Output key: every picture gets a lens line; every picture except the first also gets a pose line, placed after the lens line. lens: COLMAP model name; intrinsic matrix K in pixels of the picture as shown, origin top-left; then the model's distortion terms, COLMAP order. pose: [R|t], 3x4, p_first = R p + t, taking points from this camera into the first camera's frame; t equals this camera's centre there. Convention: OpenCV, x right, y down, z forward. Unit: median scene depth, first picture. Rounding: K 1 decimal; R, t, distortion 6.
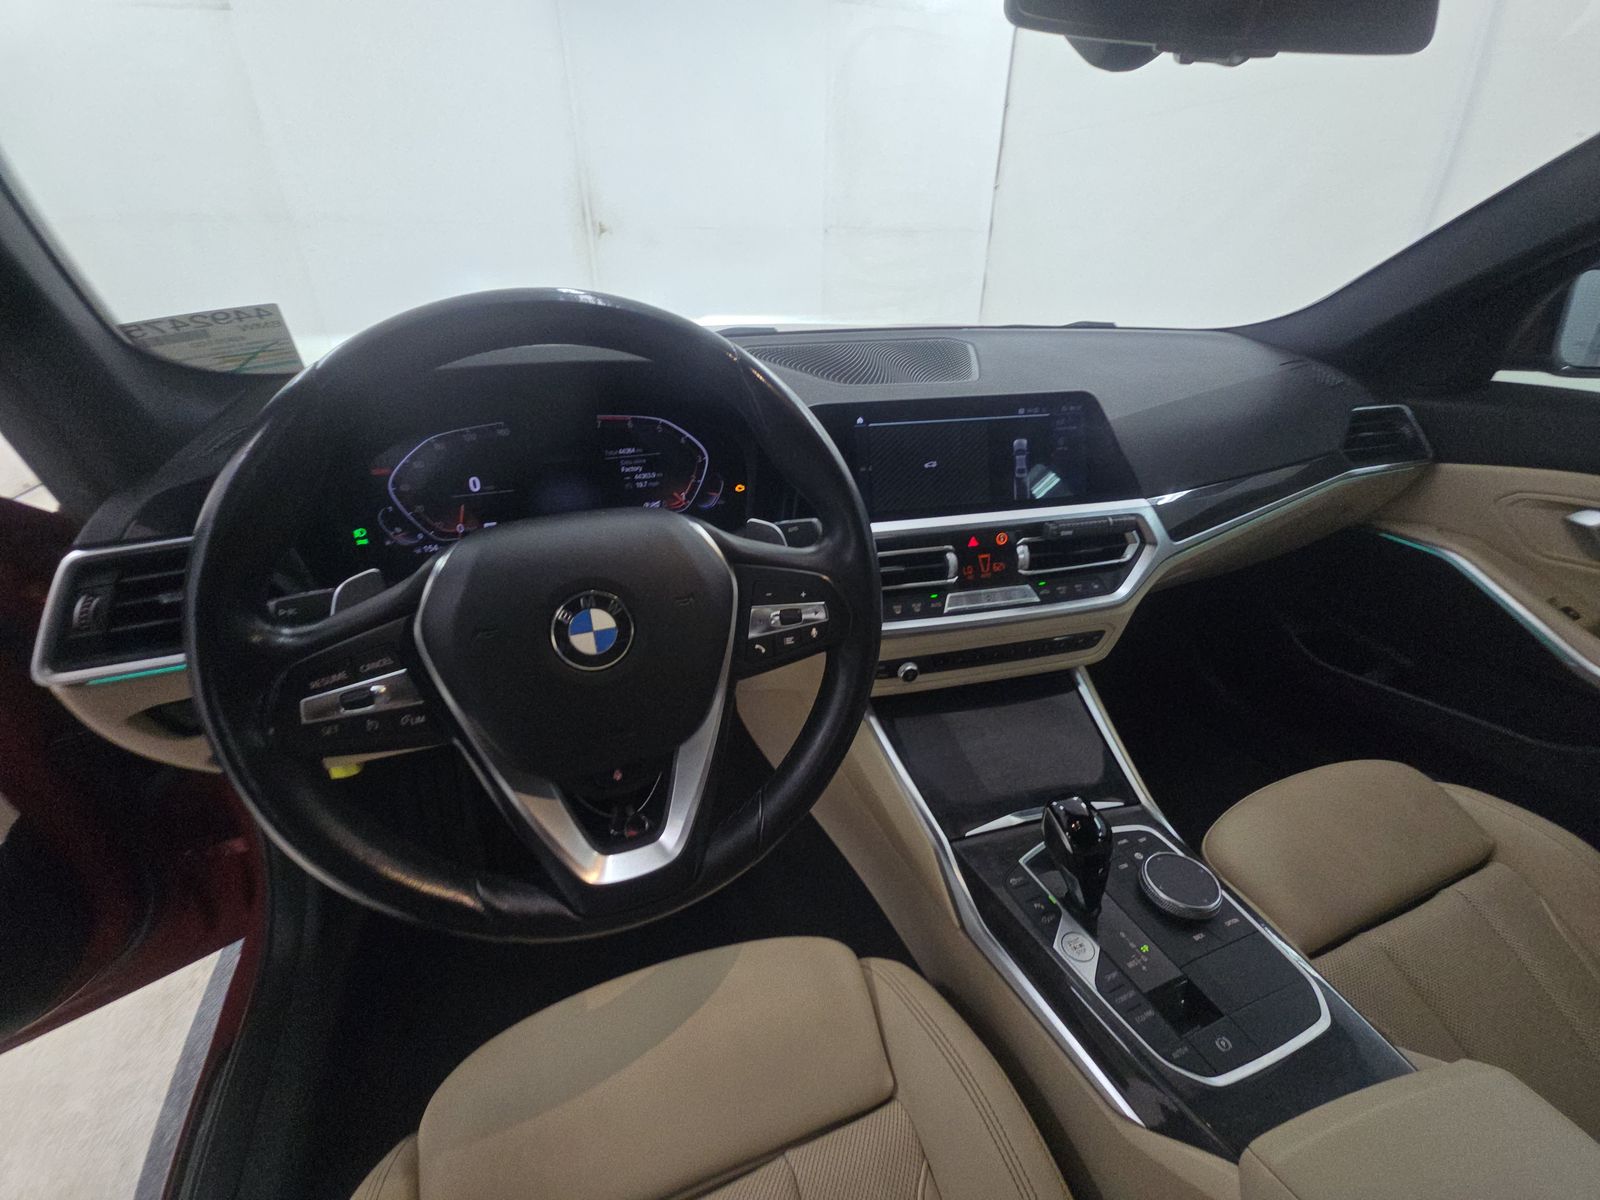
lens RADIAL K [[656.2, 0, 804.0], [0, 656.2, 591.1], [0, 0, 1]] dist [0.019981, -0.012467]
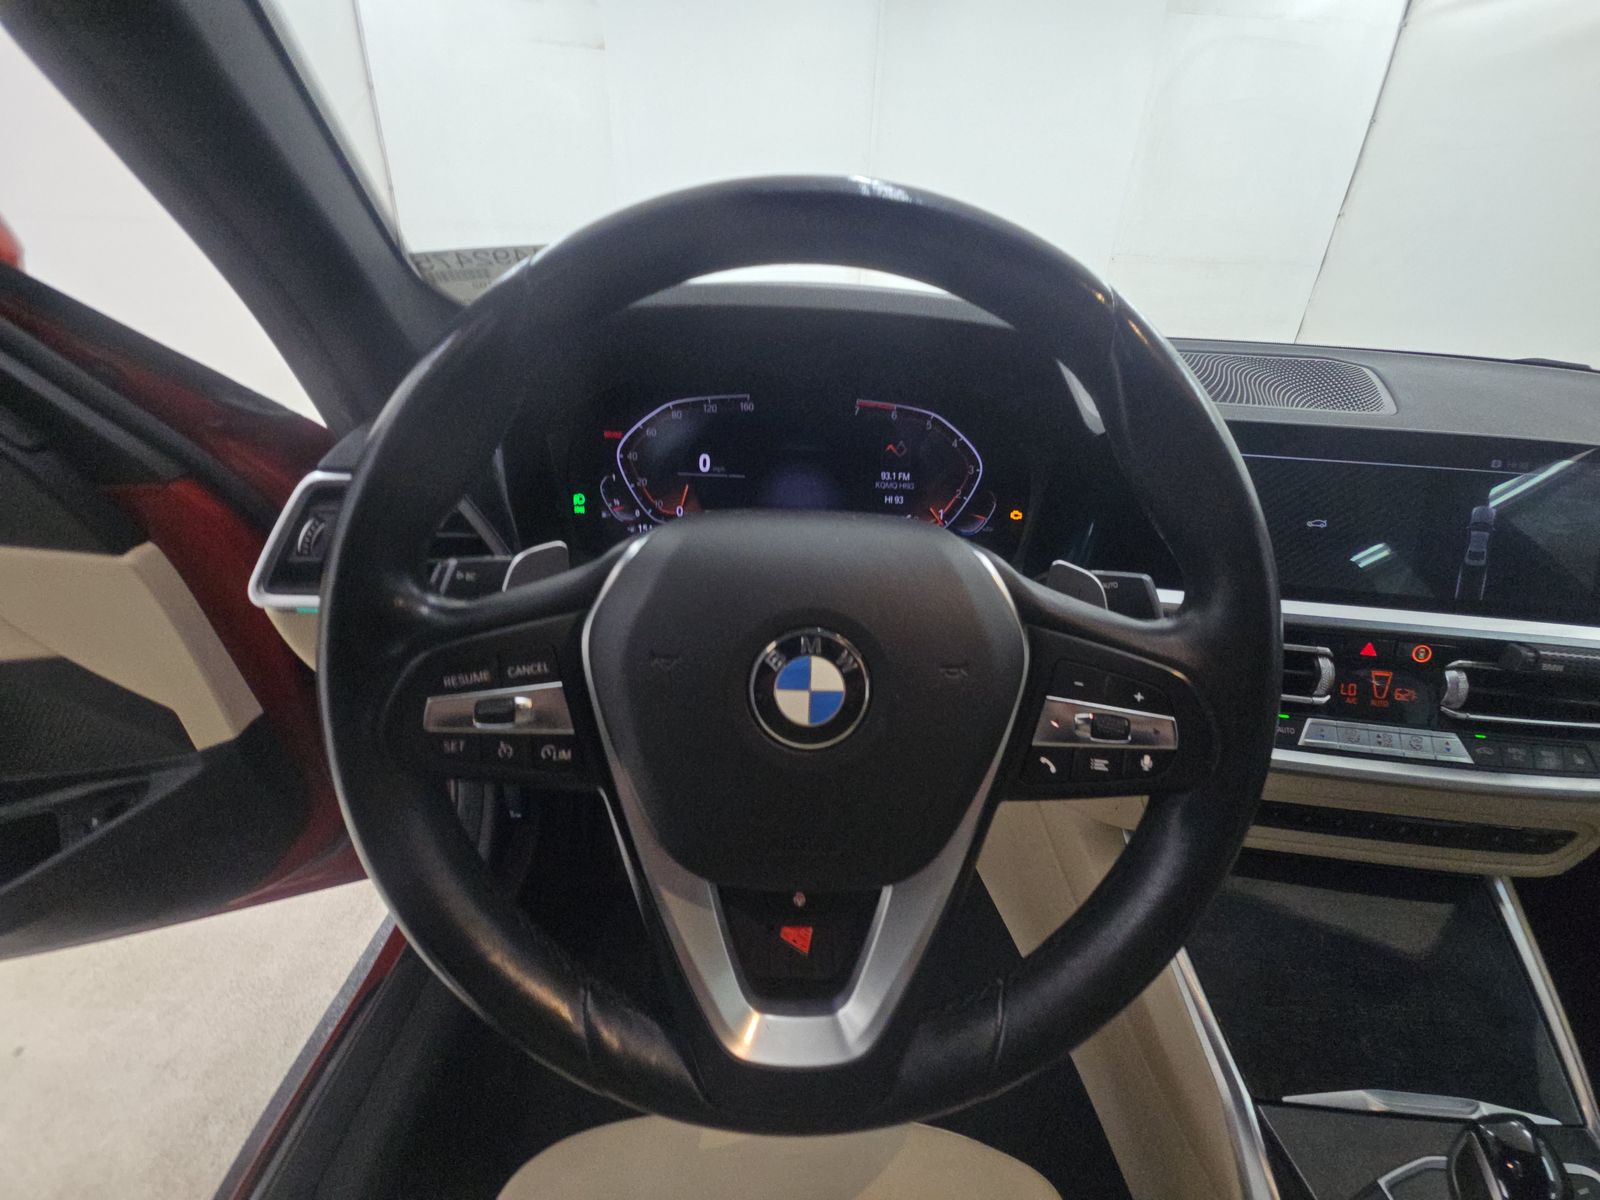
lens RADIAL K [[656.2, 0, 804.0], [0, 656.2, 591.1], [0, 0, 1]] dist [0.019981, -0.012467]
pose [[0.936731, 0.185931, -0.296587, -0.100397], [-0.196666, 0.980449, -0.006498, -0.020142], [0.289581, 0.064415, 0.954984, 0.245219]]
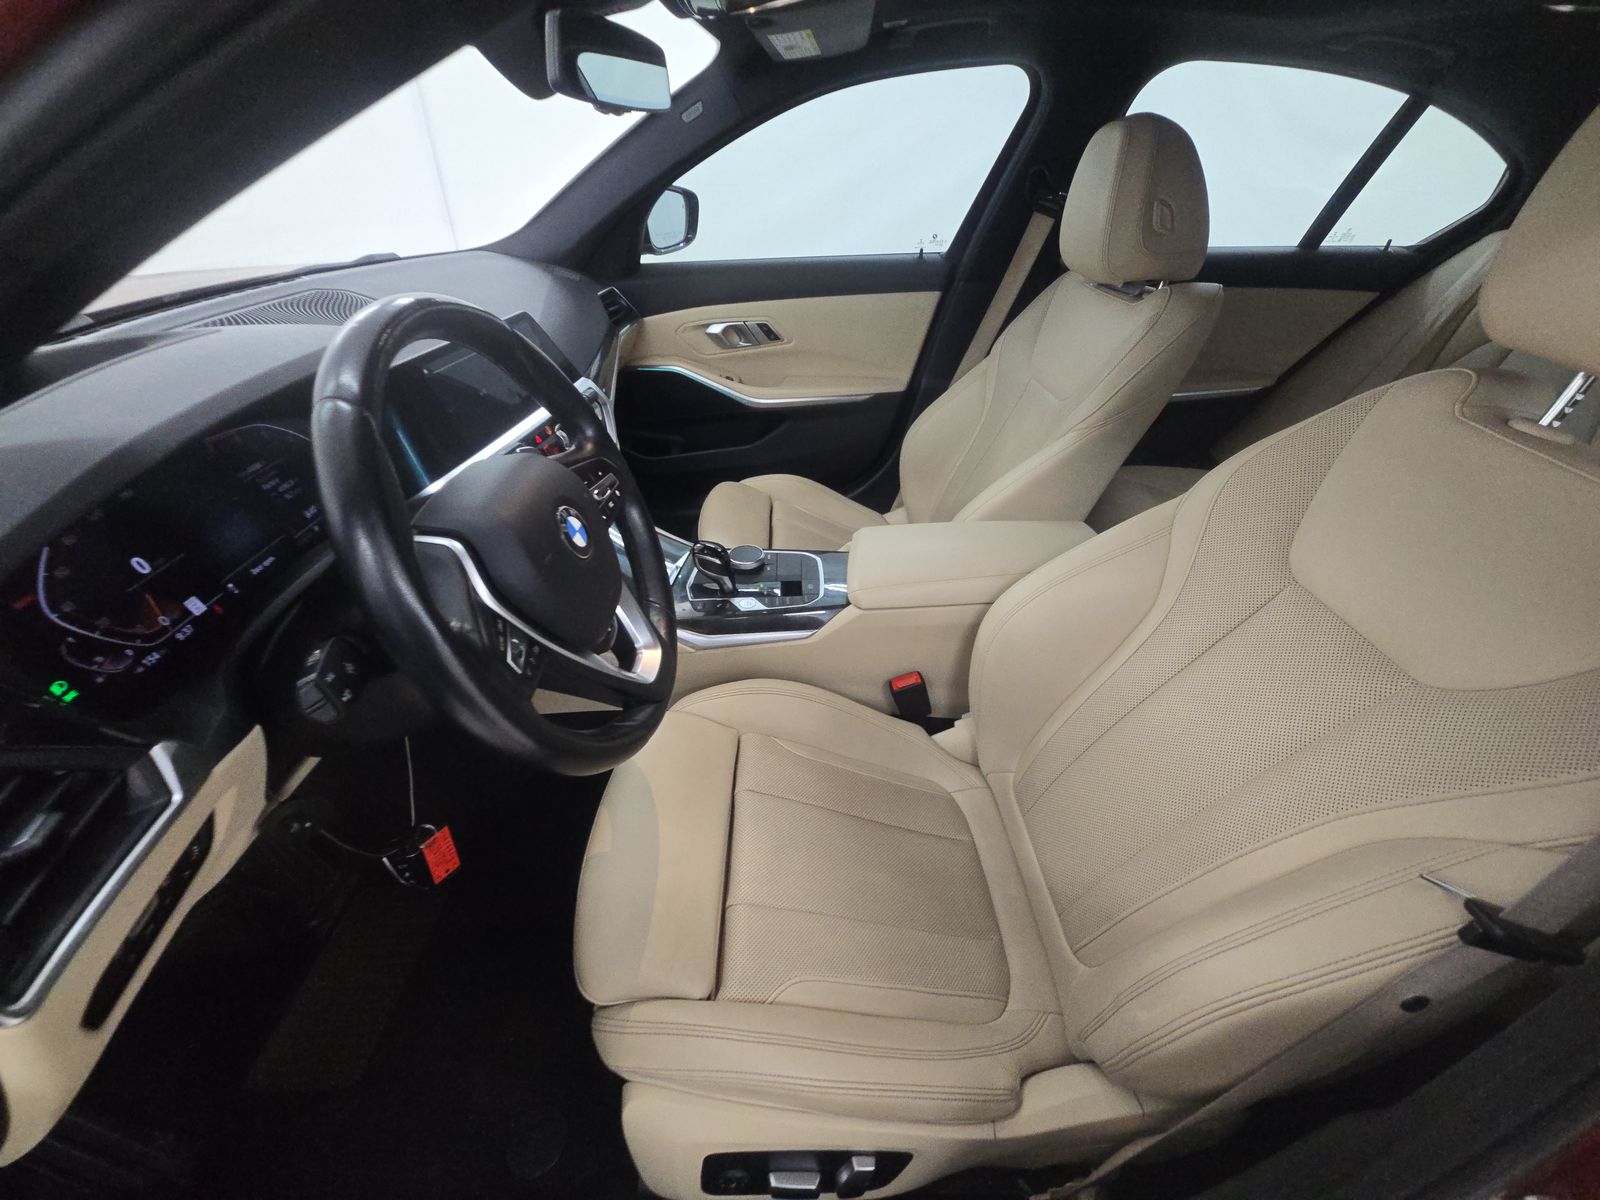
lens RADIAL K [[656.2, 0, 804.0], [0, 656.2, 591.1], [0, 0, 1]] dist [0.019981, -0.012467]
pose [[0.345920, -0.518916, 0.781707, -0.888746], [0.417054, 0.831351, 0.367316, -0.099158], [-0.840479, 0.198952, 0.503997, -0.068660]]
